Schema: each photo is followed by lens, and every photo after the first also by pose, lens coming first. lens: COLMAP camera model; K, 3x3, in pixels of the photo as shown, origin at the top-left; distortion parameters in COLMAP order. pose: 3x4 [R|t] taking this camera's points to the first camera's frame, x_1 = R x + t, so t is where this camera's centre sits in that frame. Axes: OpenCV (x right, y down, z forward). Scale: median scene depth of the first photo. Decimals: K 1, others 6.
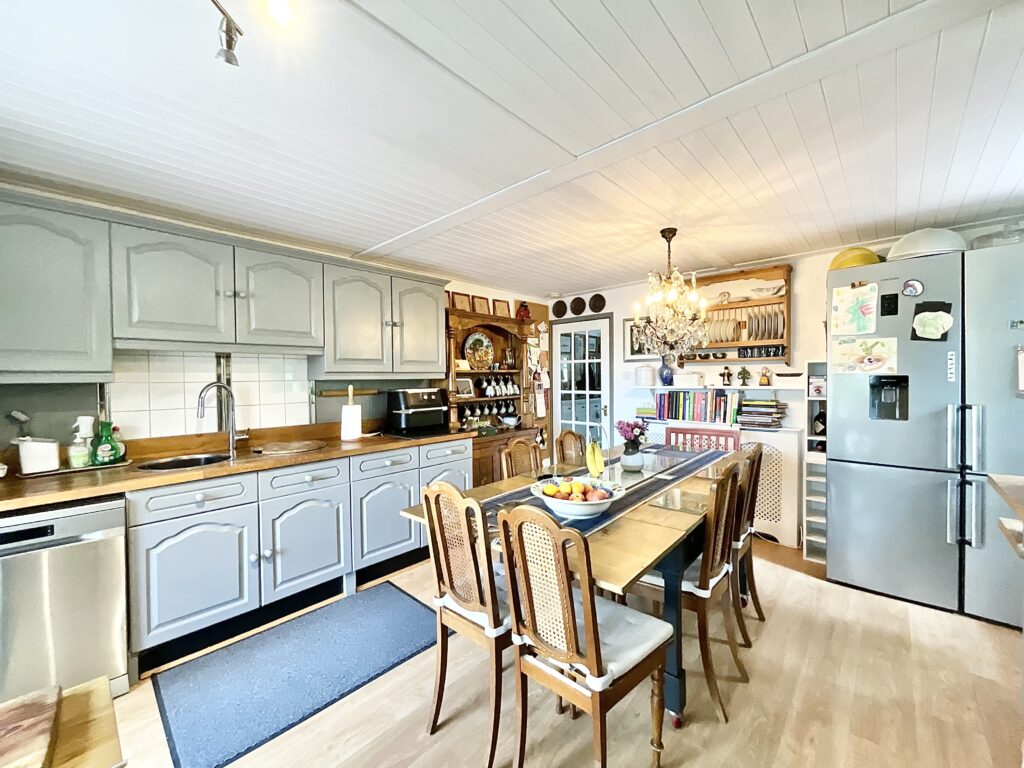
lens RADIAL K [[415.0, 0, 516.2], [0, 415.0, 383.5], [0, 0, 1]] dist [0.003611, -0.000952]
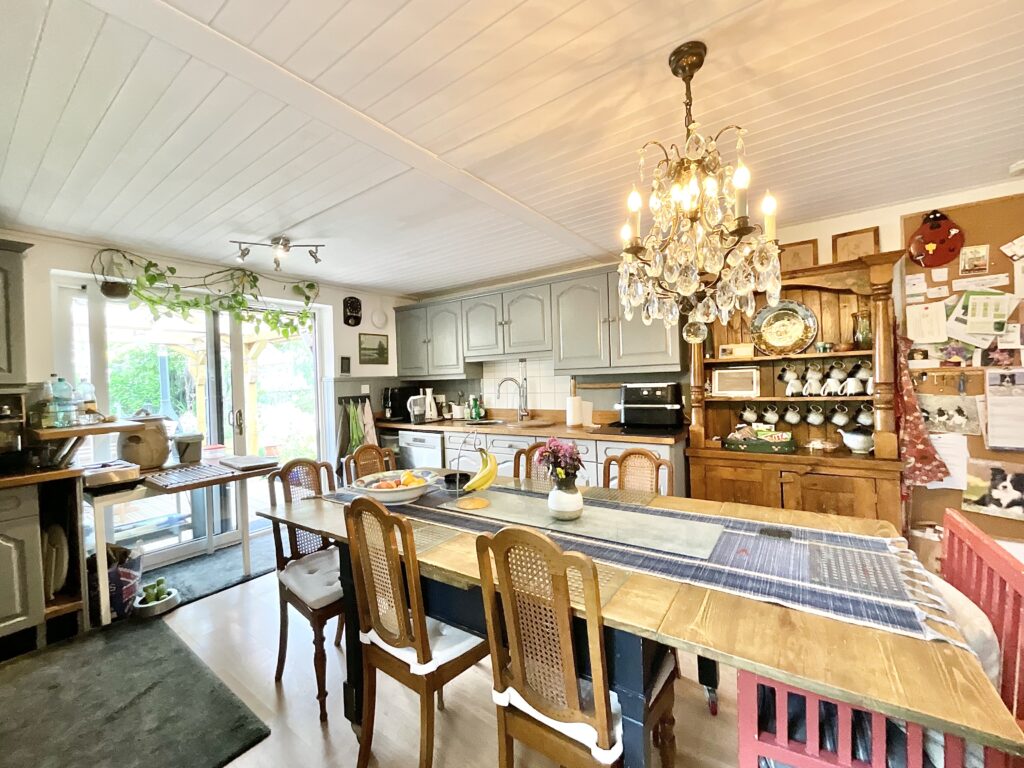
lens RADIAL K [[415.0, 0, 514.6], [0, 415.0, 385.6], [0, 0, 1]] dist [0.003611, -0.000952]
pose [[0.115510, 0.025191, -0.992987, 0.631962], [0.020670, 0.999401, 0.027759, -0.013540], [0.993091, -0.023732, 0.114920, 0.580744]]
